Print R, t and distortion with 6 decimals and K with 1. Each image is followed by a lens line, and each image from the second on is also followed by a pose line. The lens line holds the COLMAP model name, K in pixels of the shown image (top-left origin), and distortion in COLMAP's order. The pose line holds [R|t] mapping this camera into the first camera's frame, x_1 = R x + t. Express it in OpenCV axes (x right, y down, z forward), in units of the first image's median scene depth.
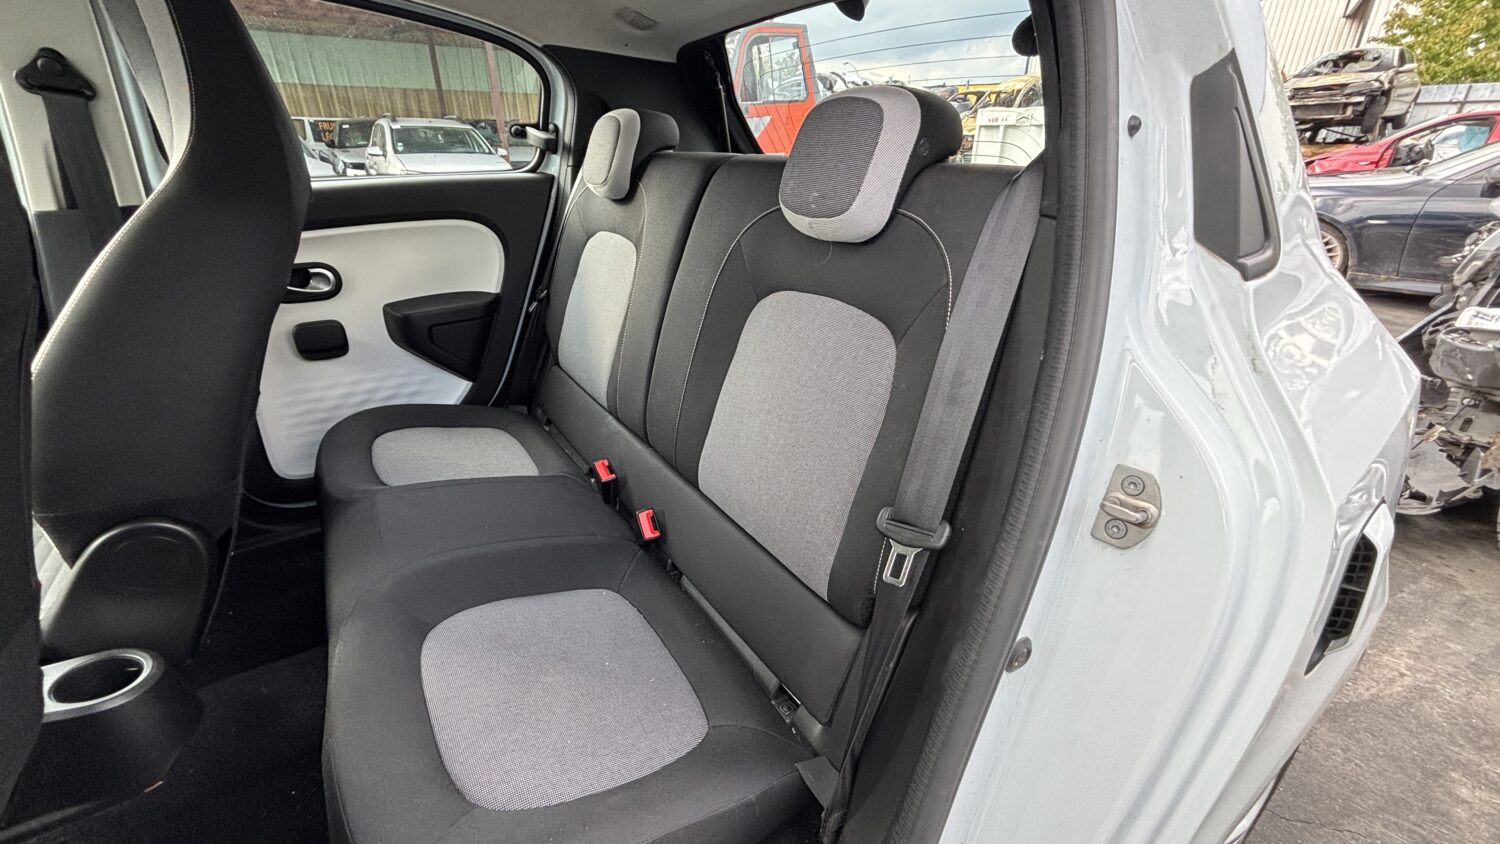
lens RADIAL K [[606.2, 0, 746.4], [0, 606.2, 418.4], [0, 0, 1]] dist [0.004220, -0.002586]
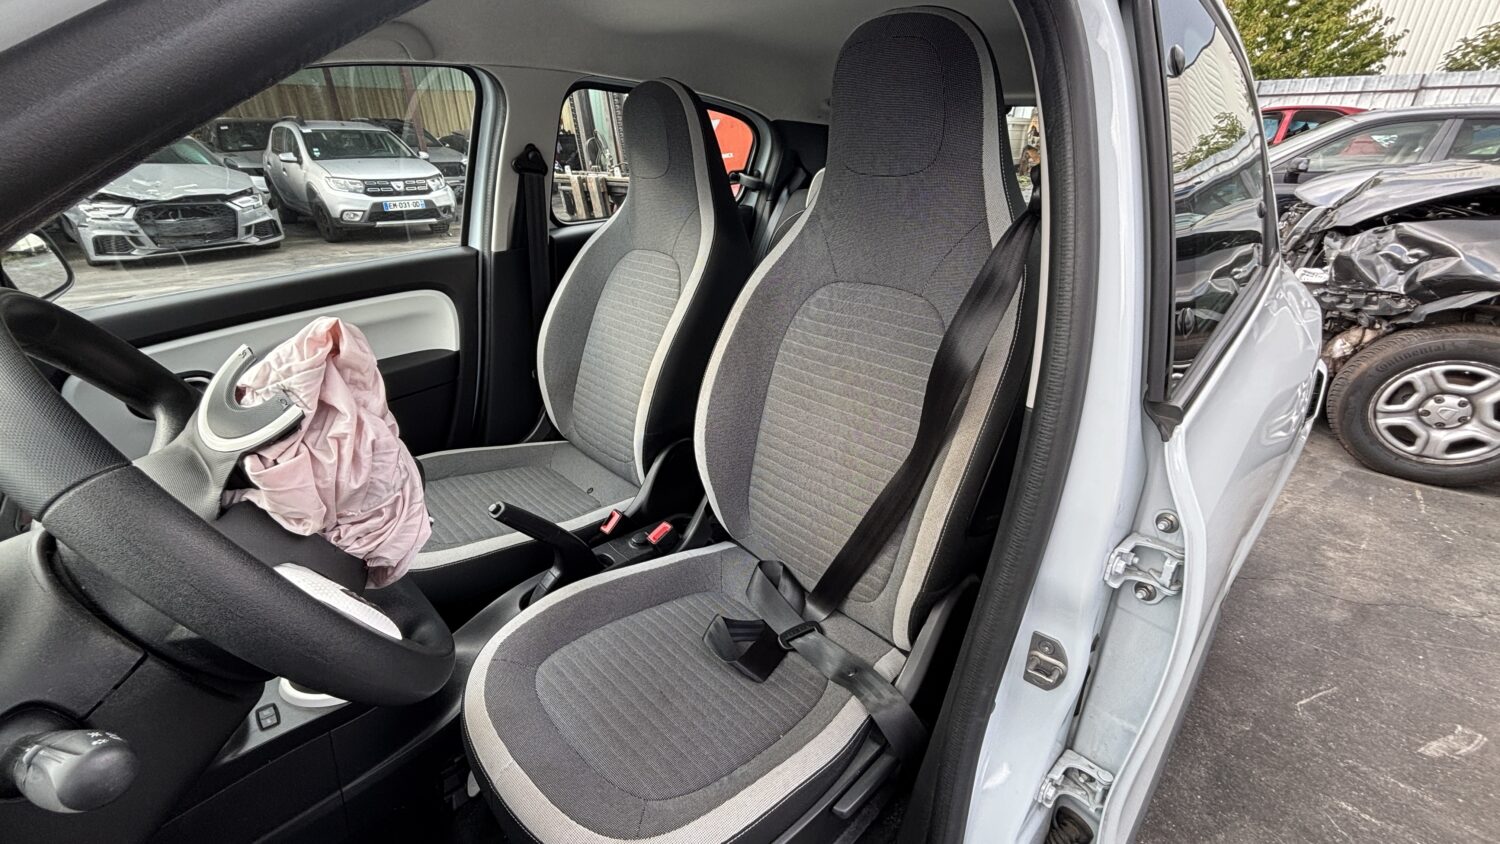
lens RADIAL K [[606.2, 0, 747.8], [0, 606.2, 421.0], [0, 0, 1]] dist [0.004220, -0.002586]
pose [[0.983298, -0.088593, 0.158986, -0.091697], [0.085623, 0.996003, 0.025447, 0.008161], [-0.160605, -0.011409, 0.986953, -0.057845]]
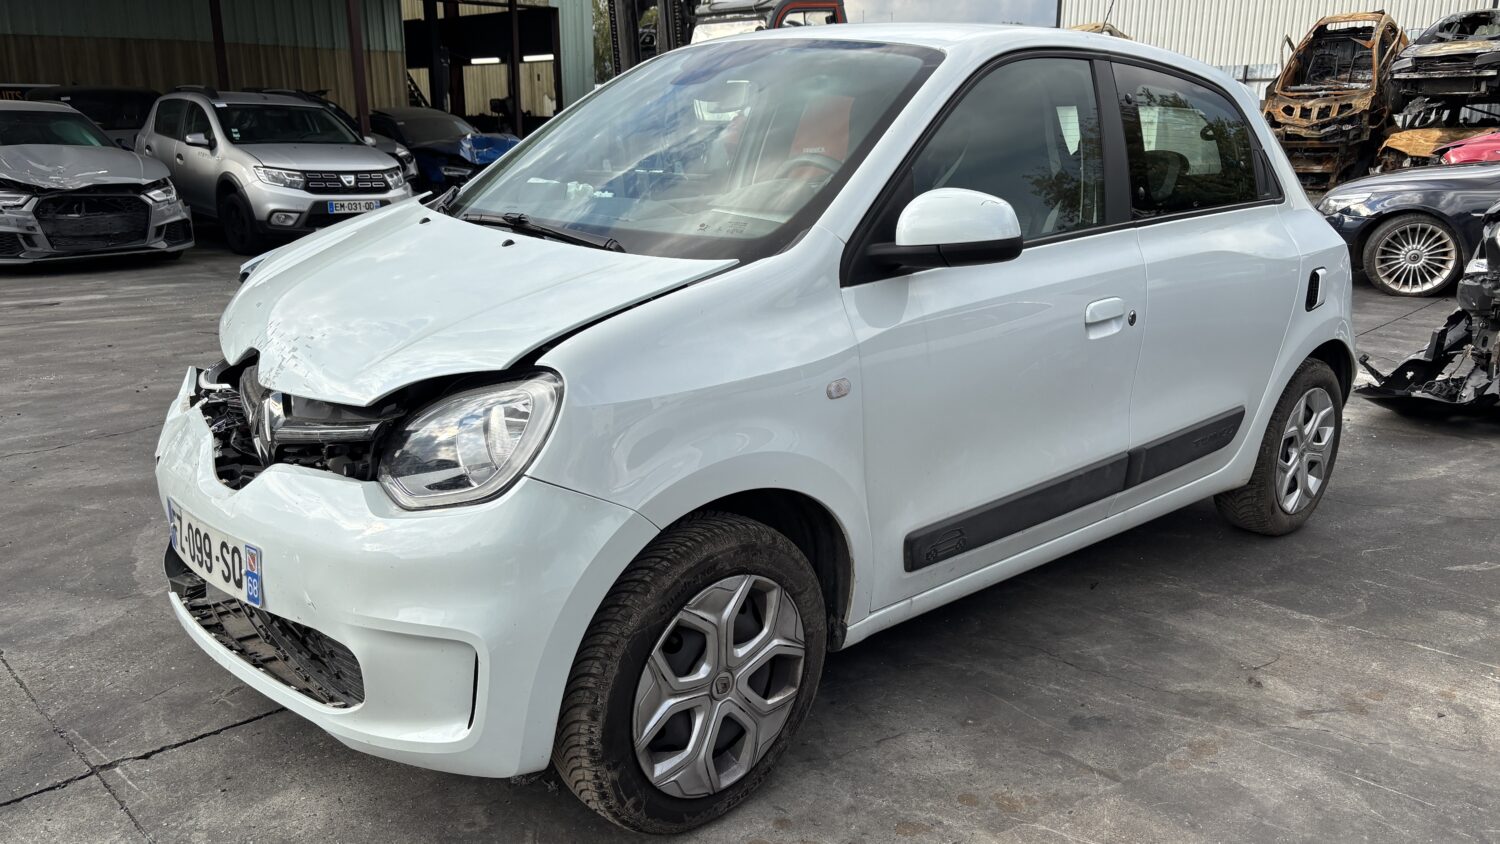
lens RADIAL K [[1137.8, 0, 754.2], [0, 1137.8, 418.7], [0, 0, 1]] dist [0.050653, -0.060527]
pose [[0.988811, -0.036214, 0.144711, -0.190441], [0.059494, 0.985332, -0.159943, 0.111091], [-0.136796, 0.166763, 0.976461, -0.290655]]
